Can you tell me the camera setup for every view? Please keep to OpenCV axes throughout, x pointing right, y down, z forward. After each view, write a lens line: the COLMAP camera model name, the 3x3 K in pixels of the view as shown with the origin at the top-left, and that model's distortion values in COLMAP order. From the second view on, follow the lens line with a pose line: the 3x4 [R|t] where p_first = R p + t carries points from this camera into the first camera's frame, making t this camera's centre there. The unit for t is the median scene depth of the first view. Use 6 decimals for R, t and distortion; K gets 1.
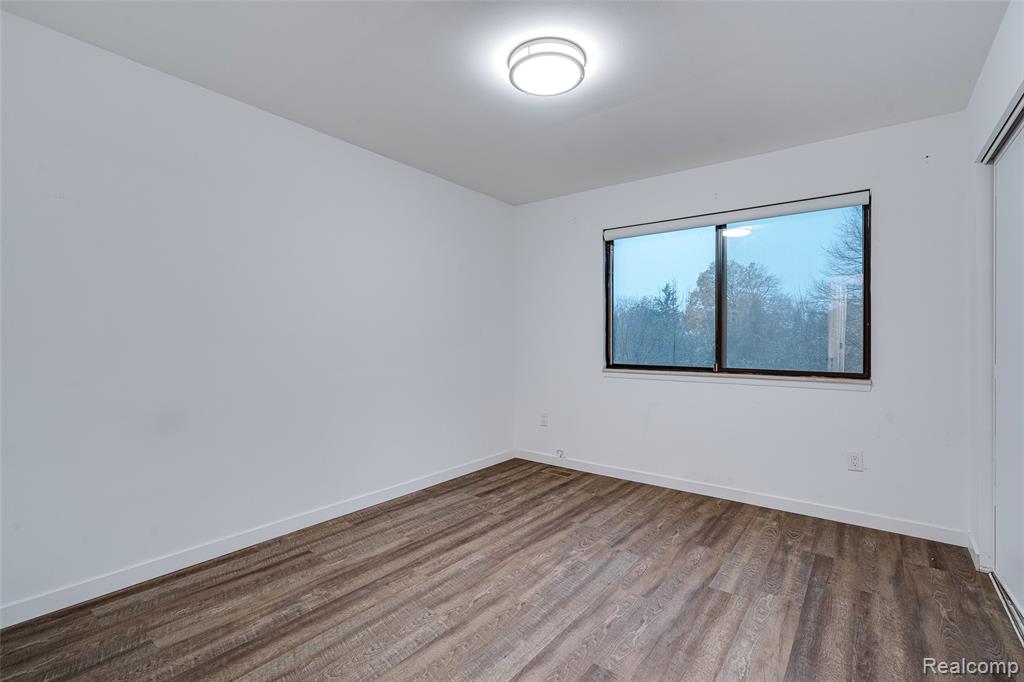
lens RADIAL K [[473.2, 0, 504.3], [0, 473.2, 338.4], [0, 0, 1]] dist [-0.002324, 0.000159]
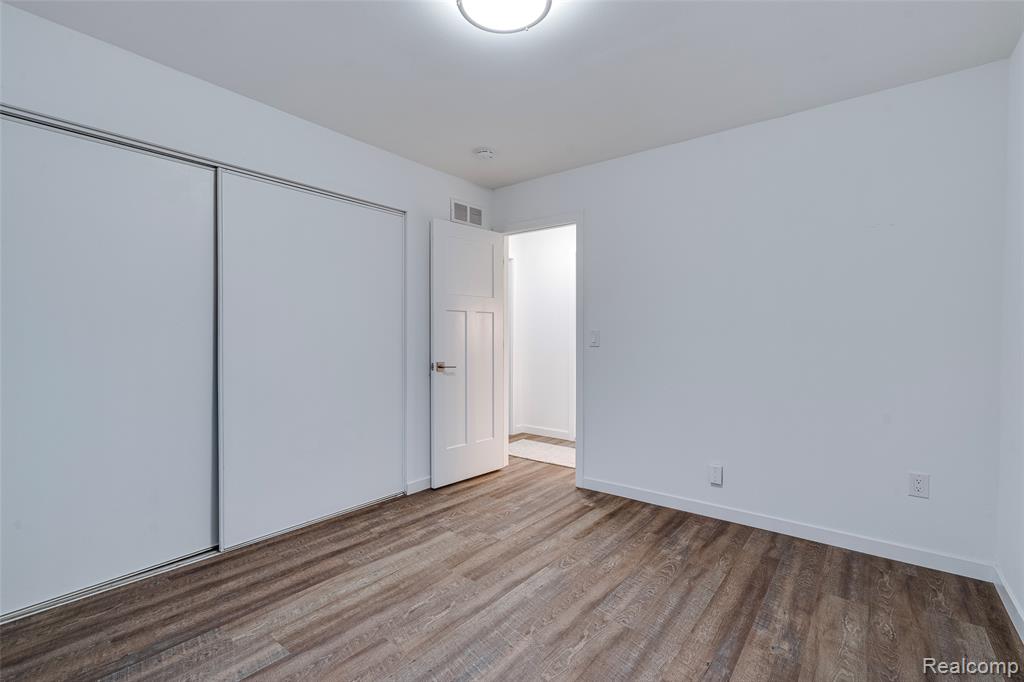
lens RADIAL K [[473.2, 0, 504.3], [0, 473.2, 338.4], [0, 0, 1]] dist [-0.002324, 0.000159]
pose [[-0.999944, -0.008855, 0.005780, 0.087906], [-0.008840, 0.999957, 0.002708, 0.000154], [-0.005804, 0.002657, -0.999980, 1.972577]]
